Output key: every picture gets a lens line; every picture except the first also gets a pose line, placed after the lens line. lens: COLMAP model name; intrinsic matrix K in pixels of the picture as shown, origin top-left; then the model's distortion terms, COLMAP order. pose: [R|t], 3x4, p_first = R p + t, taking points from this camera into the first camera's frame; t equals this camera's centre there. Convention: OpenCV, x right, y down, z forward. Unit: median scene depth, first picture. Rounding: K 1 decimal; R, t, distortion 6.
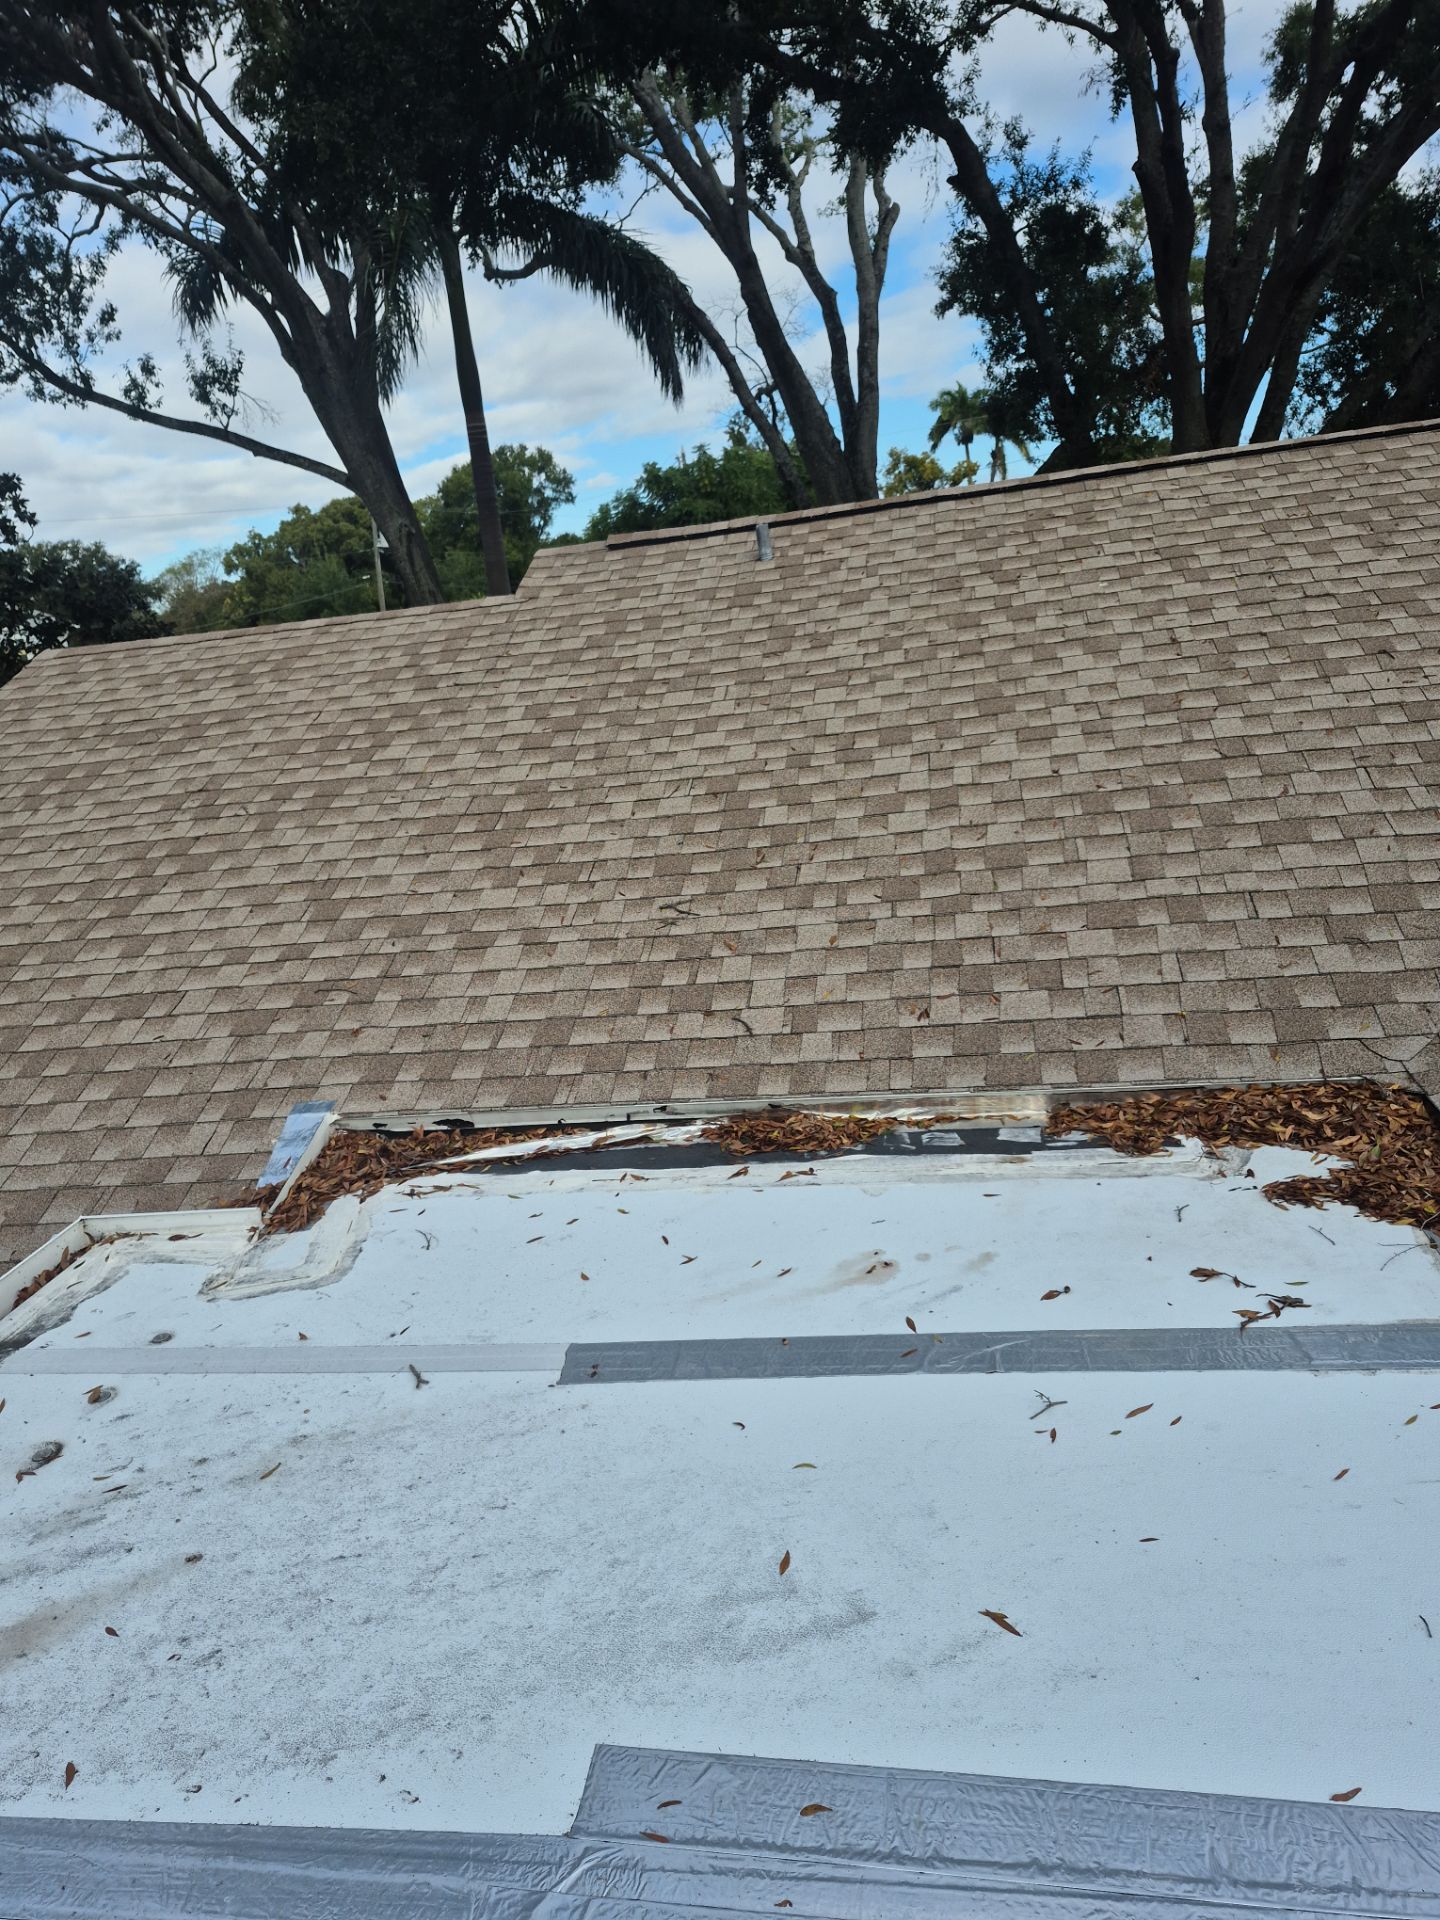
lens RADIAL K [[1320.4, 0, 697.7], [0, 1320.4, 977.4], [0, 0, 1]] dist [0.071712, -0.072713]
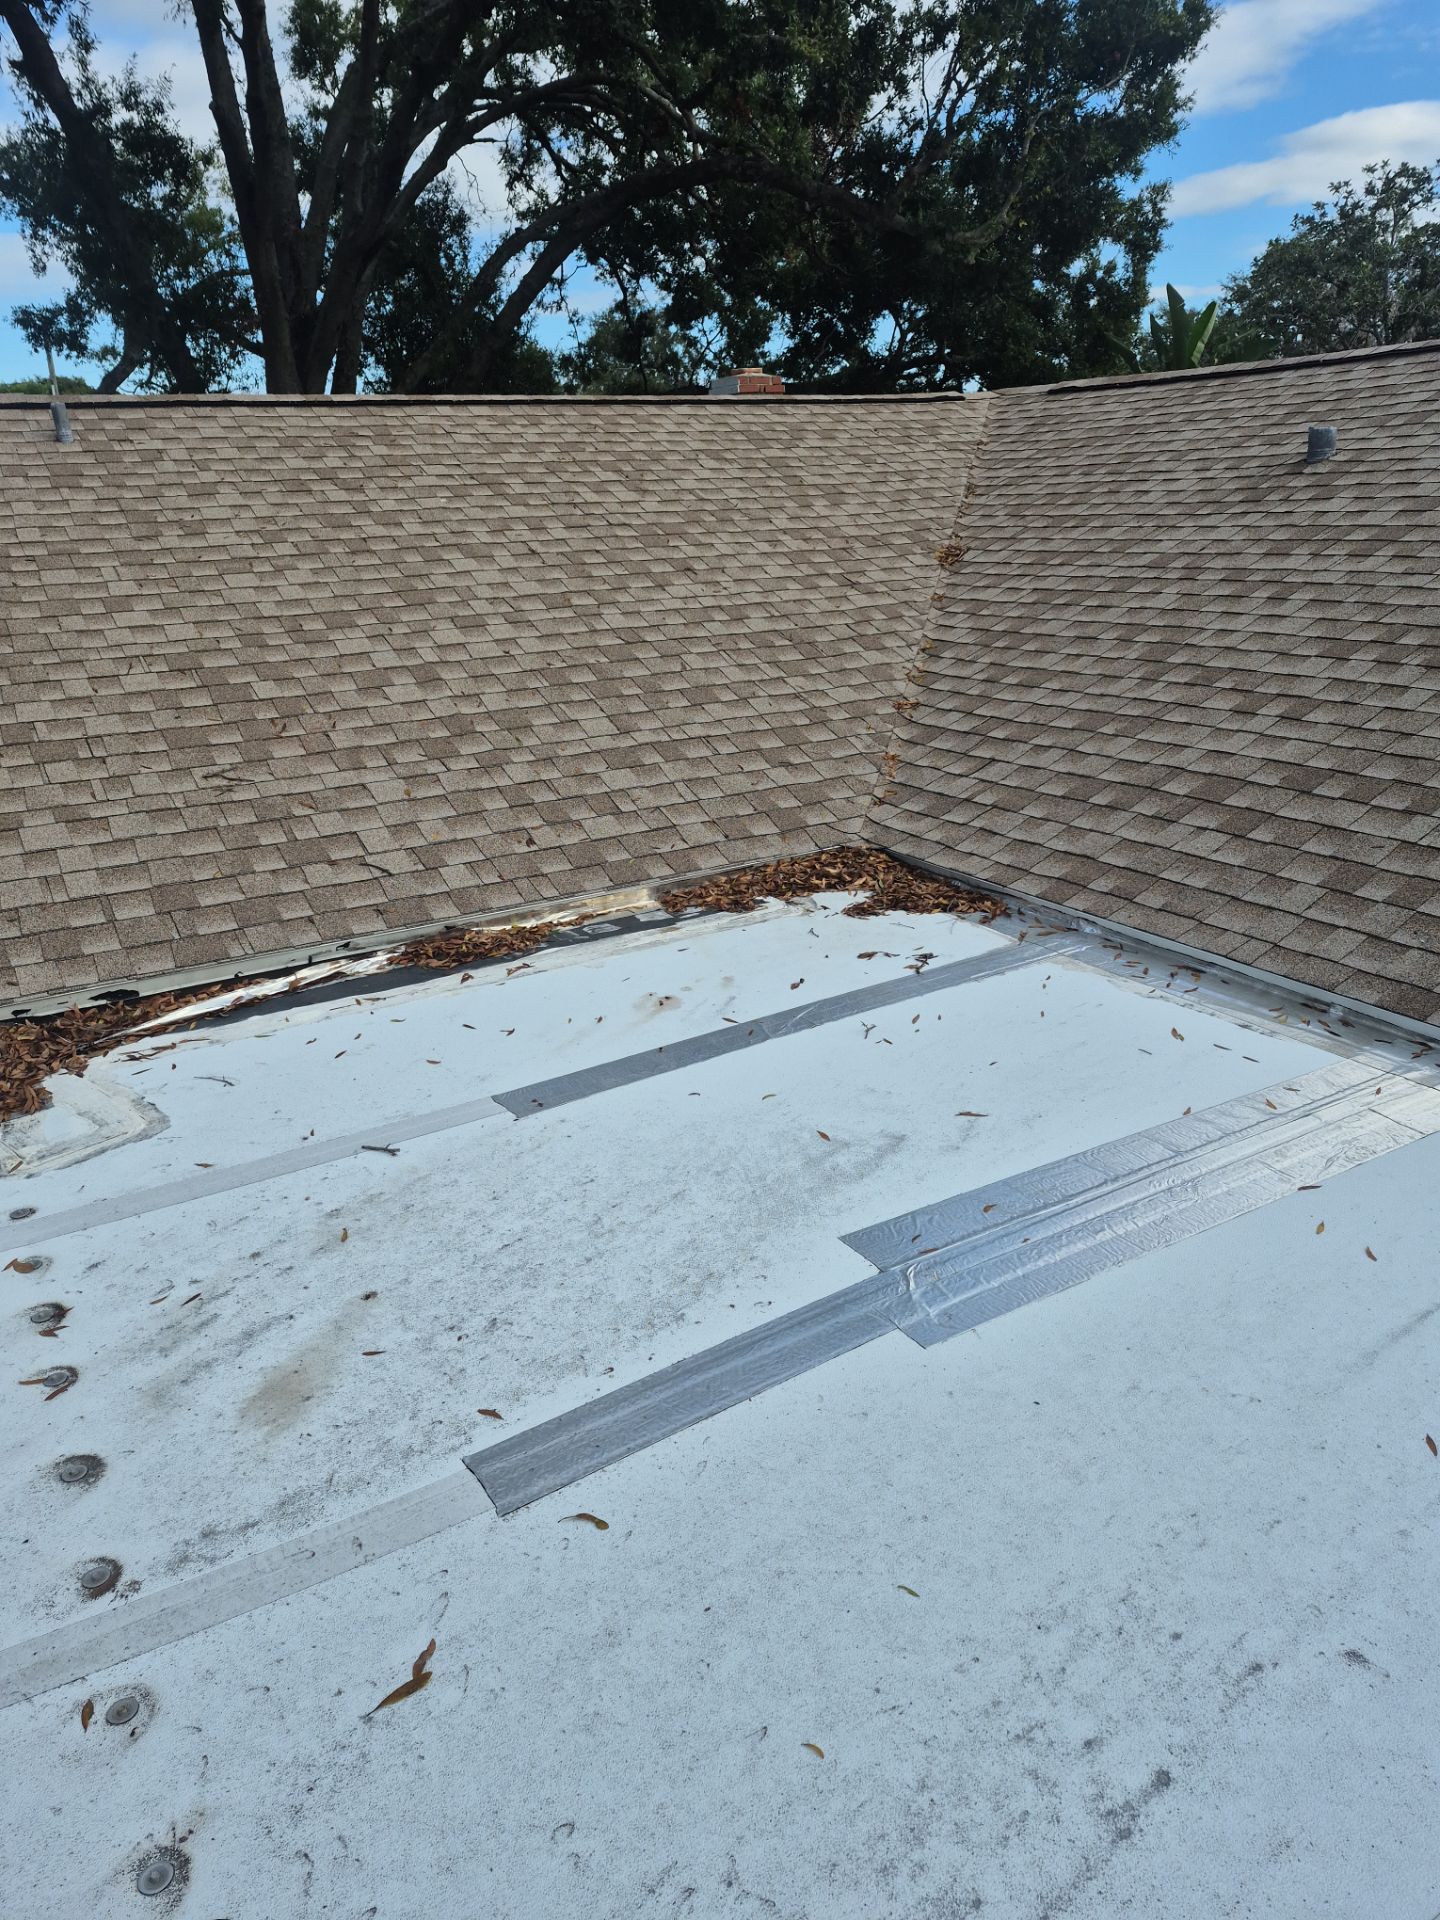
lens RADIAL K [[1320.4, 0, 708.7], [0, 1320.4, 986.2], [0, 0, 1]] dist [0.071712, -0.072713]
pose [[0.748463, -0.145816, 0.646948, -0.511975], [0.126926, 0.988991, 0.076067, 0.089723], [-0.650917, 0.025181, 0.758731, 0.006957]]
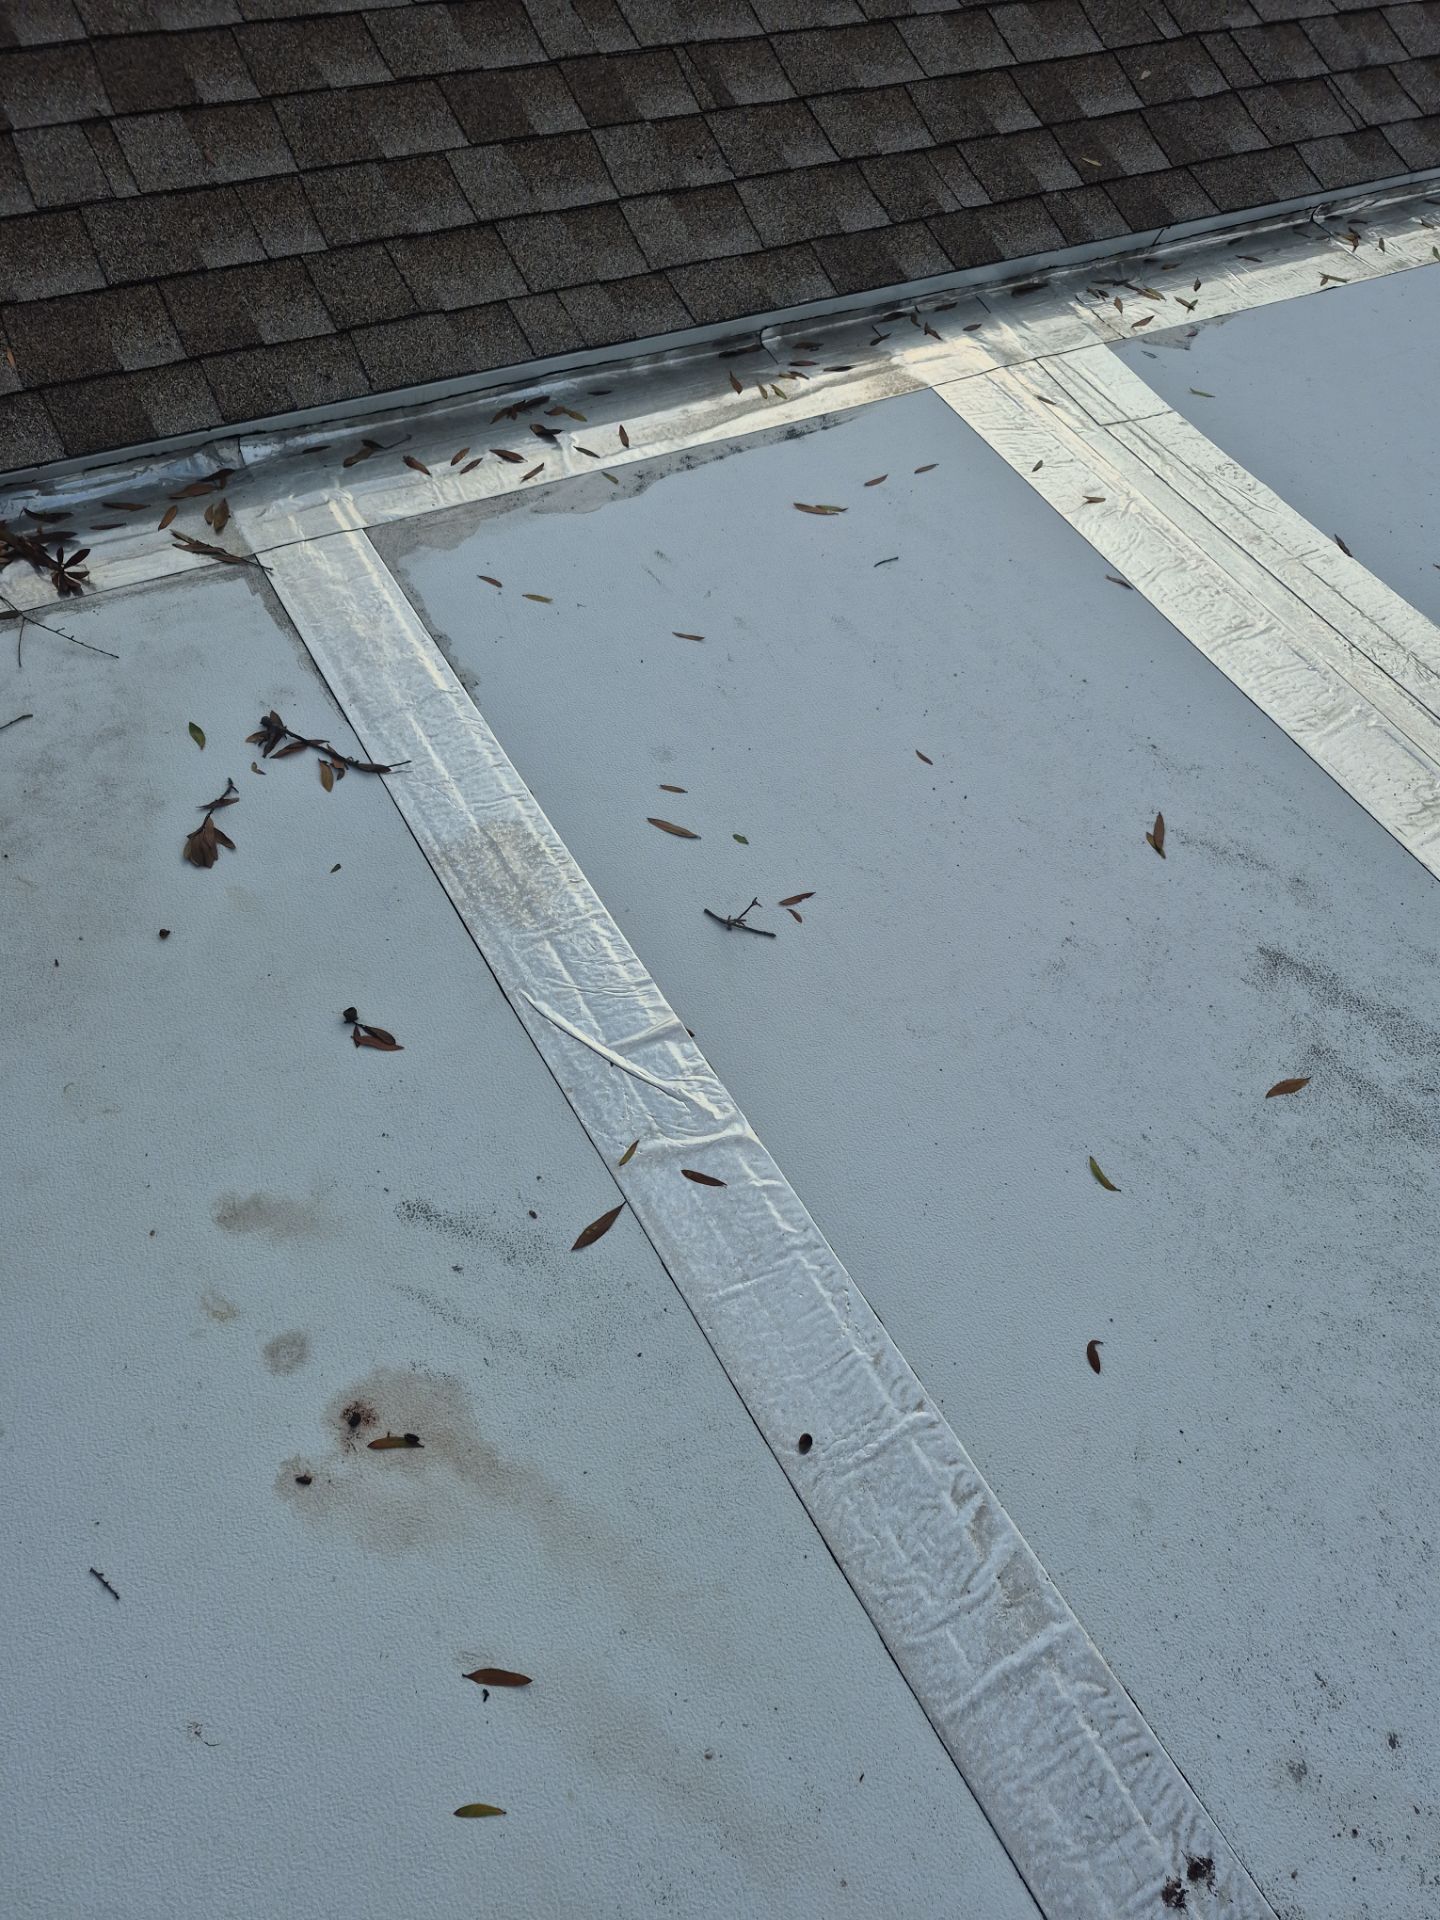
lens RADIAL K [[1374.4, 0, 732.3], [0, 1374.4, 952.9], [0, 0, 1]] dist [0.078384, -0.072637]
pose [[-0.653266, -0.540219, 0.530479, -0.044468], [0.210993, 0.542996, 0.812796, -0.108559], [-0.727136, 0.642899, -0.240739, 0.738598]]
